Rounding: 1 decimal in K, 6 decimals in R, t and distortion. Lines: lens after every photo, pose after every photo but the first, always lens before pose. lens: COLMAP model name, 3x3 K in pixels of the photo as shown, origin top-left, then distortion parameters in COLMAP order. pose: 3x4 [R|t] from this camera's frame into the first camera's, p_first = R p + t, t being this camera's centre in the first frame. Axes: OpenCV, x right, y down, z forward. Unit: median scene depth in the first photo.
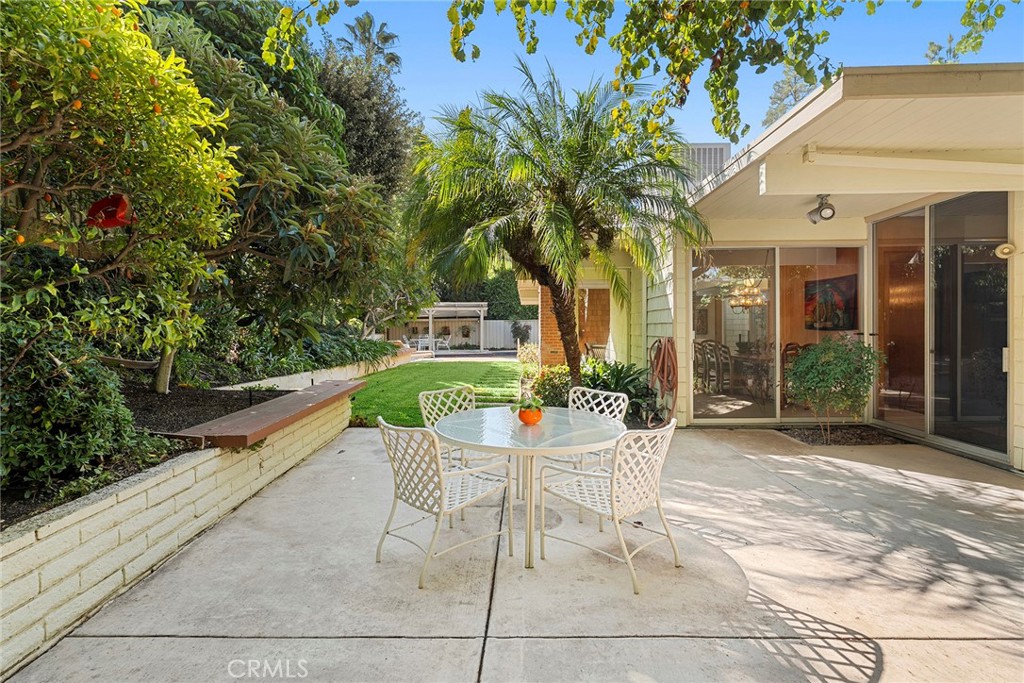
lens RADIAL K [[492.2, 0, 512.0], [0, 492.2, 341.5], [0, 0, 1]] dist [0.000449, 0.000151]
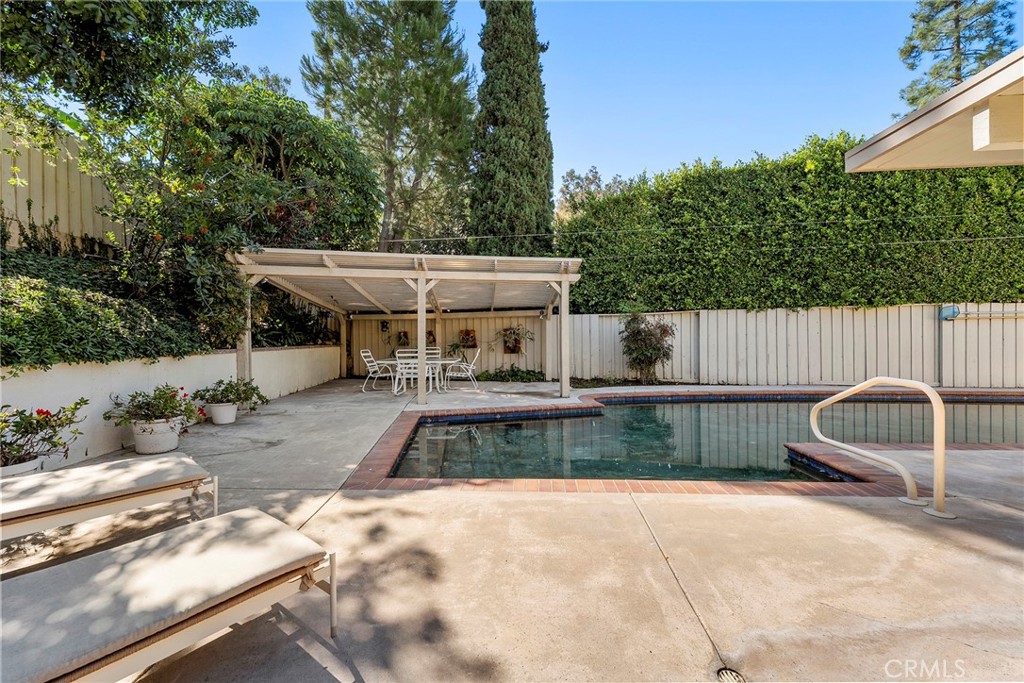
lens RADIAL K [[411.5, 0, 512.0], [0, 411.5, 341.5], [0, 0, 1]] dist [0.000299, 0.000206]
pose [[0.999180, -0.004524, -0.040229, -0.087699], [0.003847, 0.999850, -0.016891, -0.014550], [0.040300, 0.016722, 0.999048, 0.699296]]
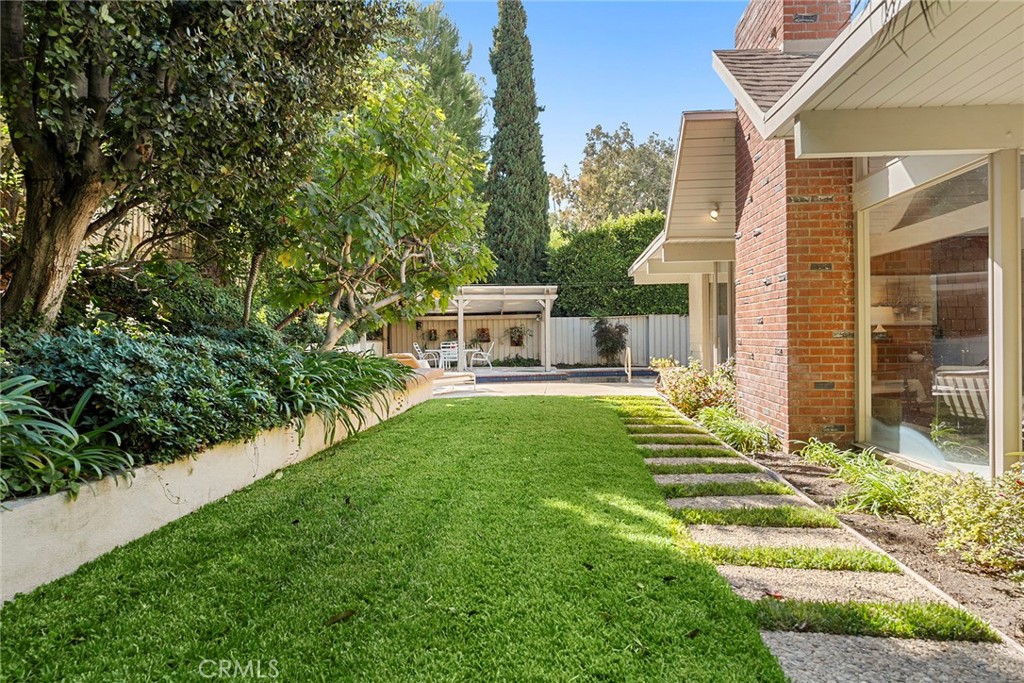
lens RADIAL K [[667.2, 0, 512.0], [0, 667.2, 341.5], [0, 0, 1]] dist [0.000168, -0.000027]
pose [[0.997734, -0.005539, -0.067051, -0.049622], [0.004543, 0.999877, -0.015000, -0.002077], [0.067125, 0.014662, 0.997637, 0.207004]]
